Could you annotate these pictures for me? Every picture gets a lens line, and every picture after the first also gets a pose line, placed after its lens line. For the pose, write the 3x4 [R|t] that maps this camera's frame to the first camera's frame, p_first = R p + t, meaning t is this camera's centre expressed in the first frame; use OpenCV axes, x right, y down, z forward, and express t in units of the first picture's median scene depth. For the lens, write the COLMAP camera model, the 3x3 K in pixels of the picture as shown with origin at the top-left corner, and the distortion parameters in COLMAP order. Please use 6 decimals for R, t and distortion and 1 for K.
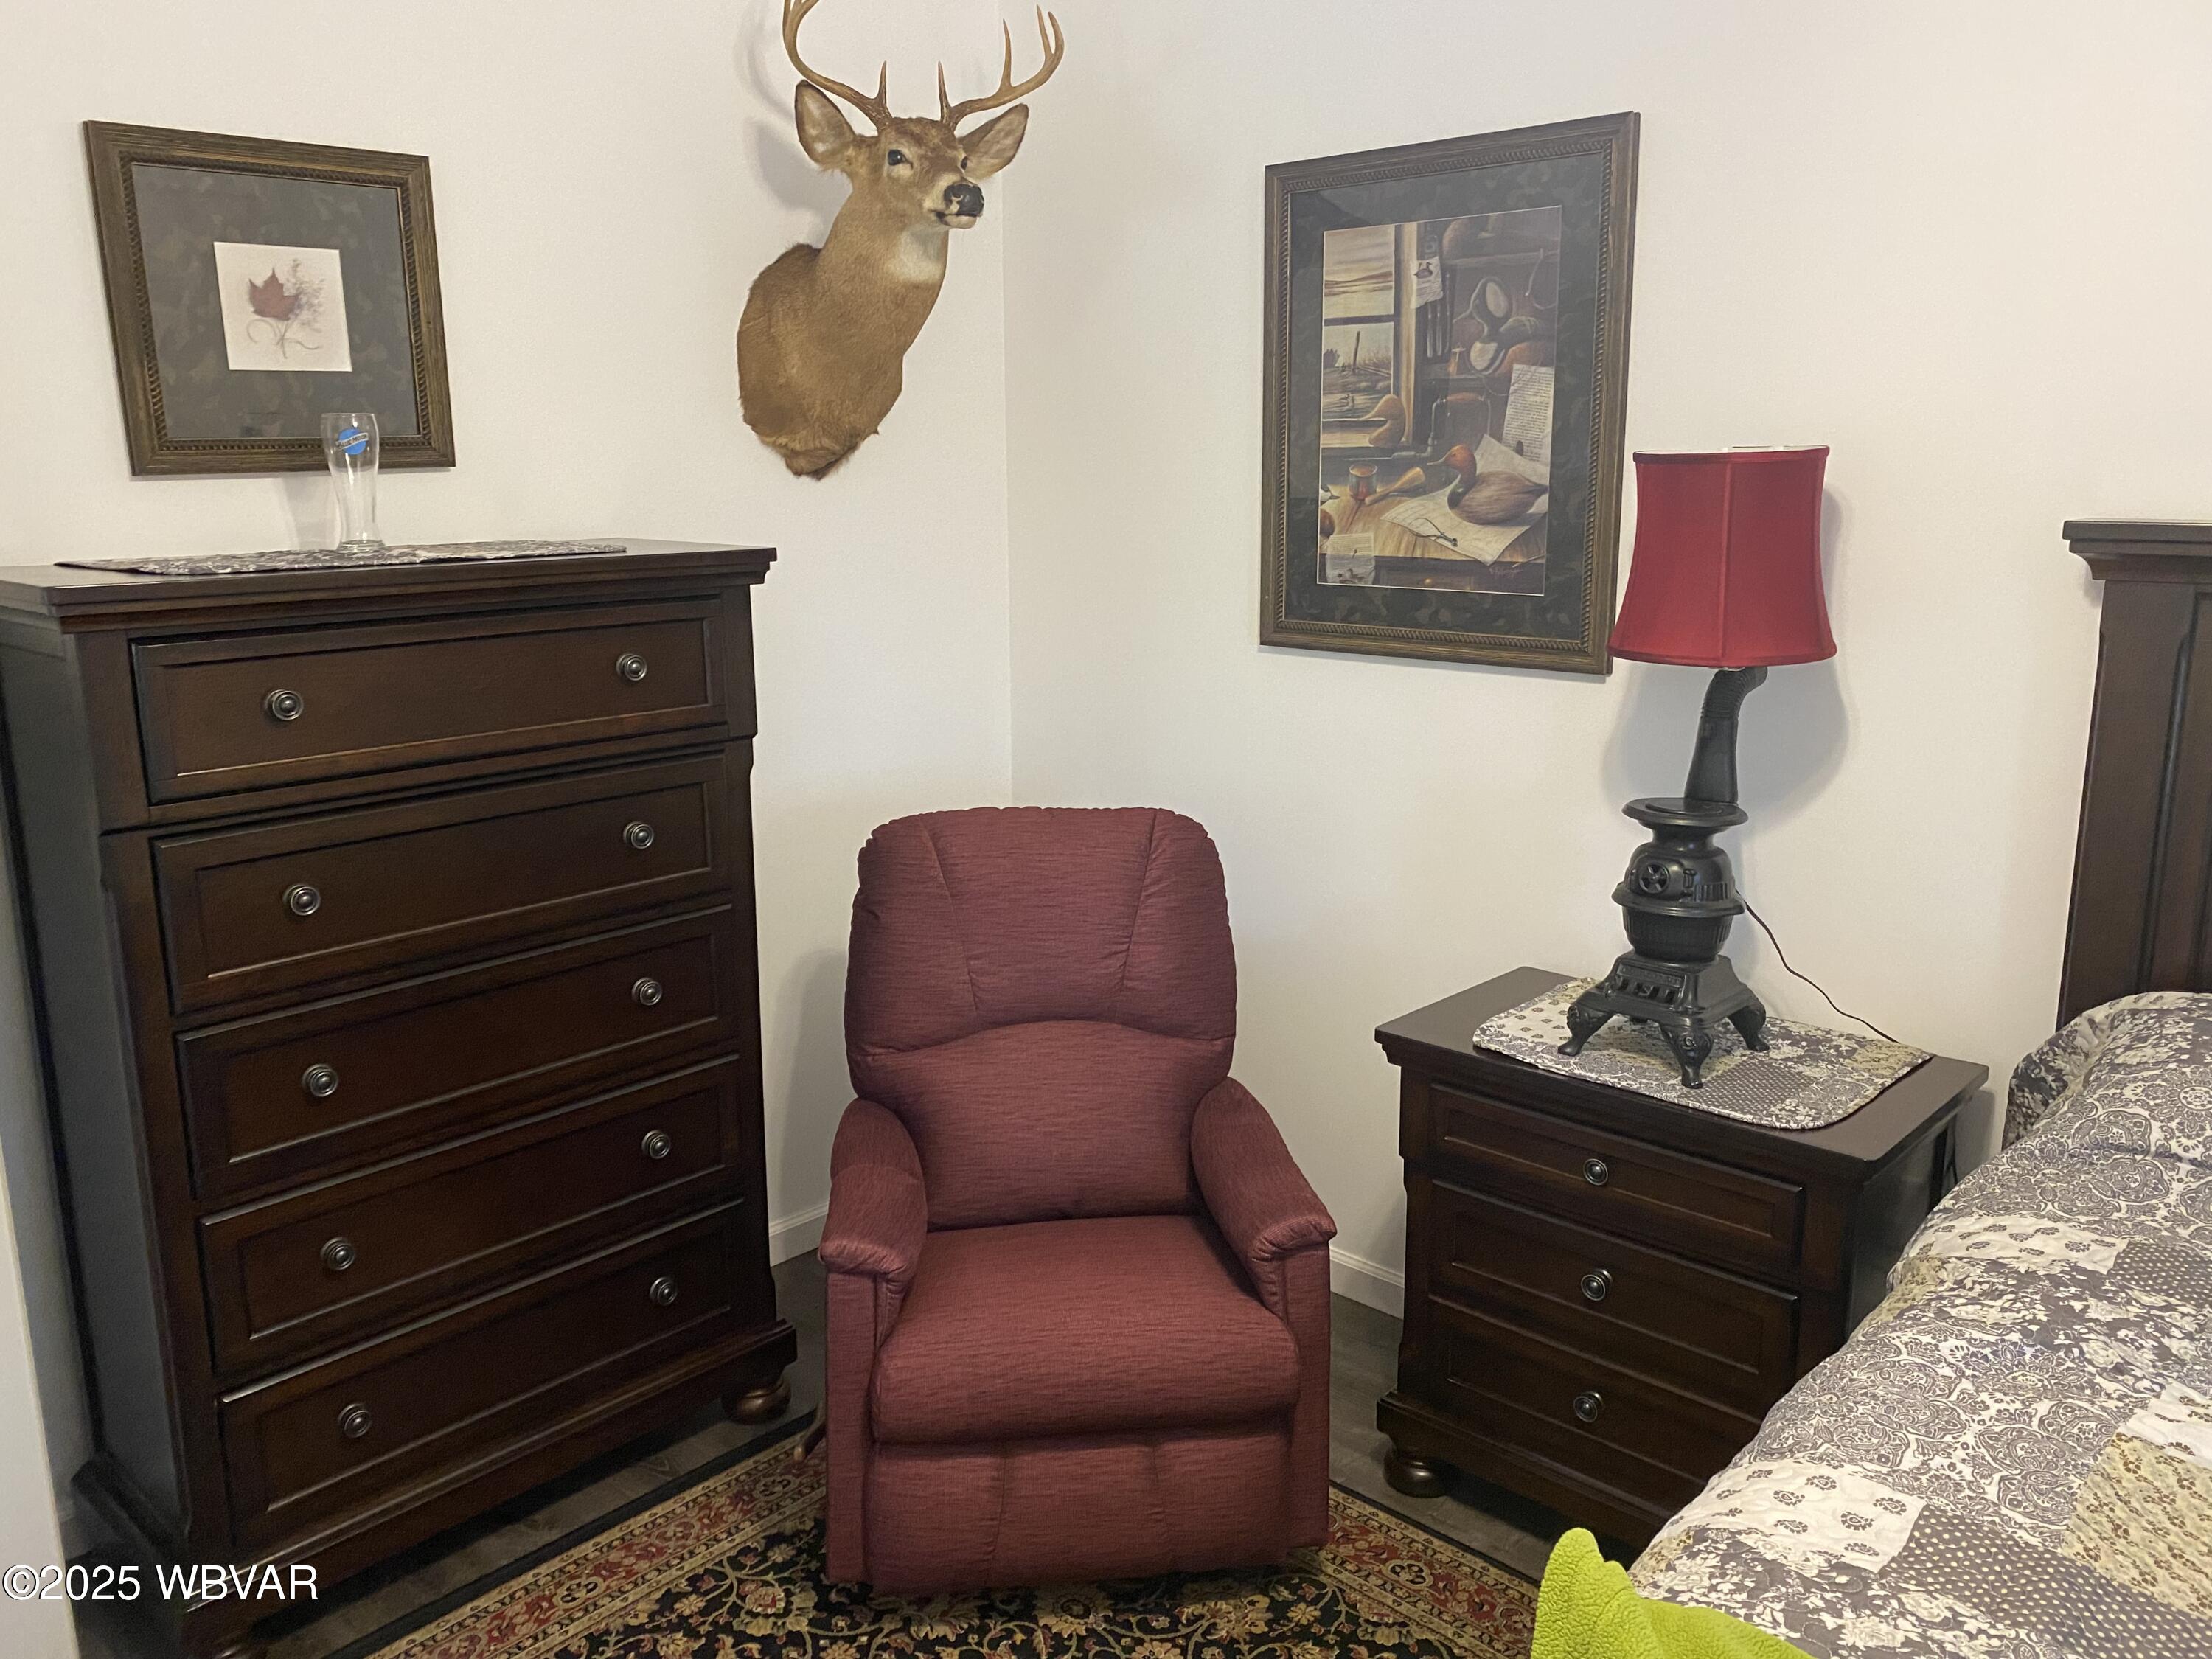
lens RADIAL K [[1758.9, 0, 1106.0], [0, 1758.9, 829.5], [0, 0, 1]] dist [0.006753, 0.006625]
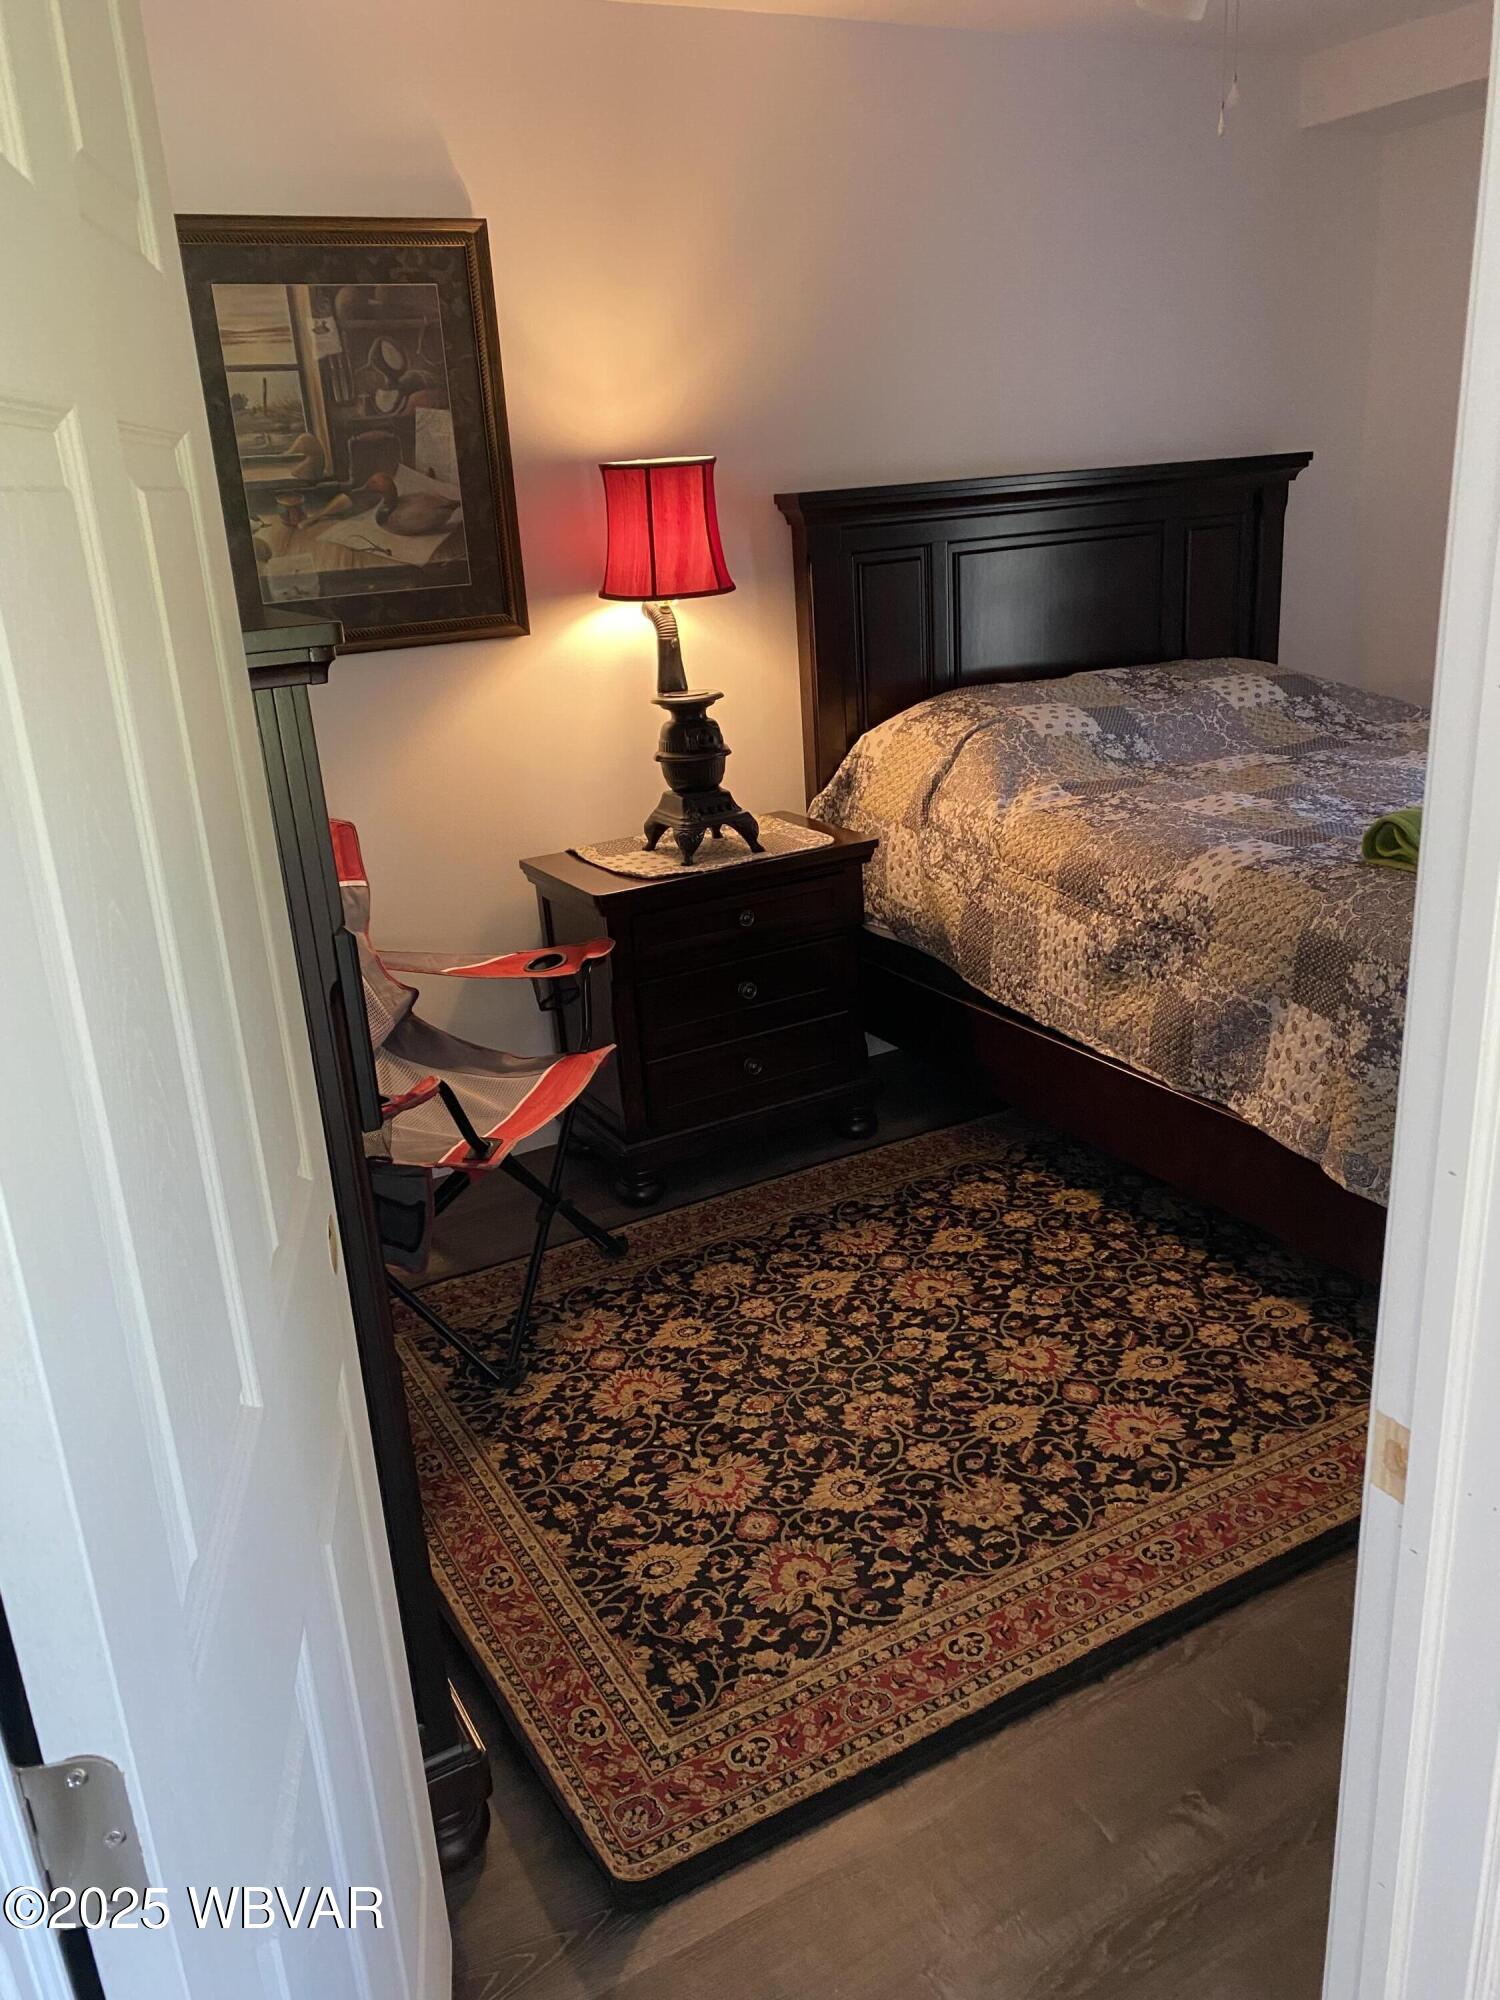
lens RADIAL K [[1590.3, 0, 759.1], [0, 1590.3, 992.2], [0, 0, 1]] dist [0.006753, 0.006625]
pose [[0.296090, -0.316555, 0.901179, -0.860268], [0.250991, 0.936114, 0.246361, -0.083471], [-0.921594, 0.153243, 0.356626, 0.399094]]
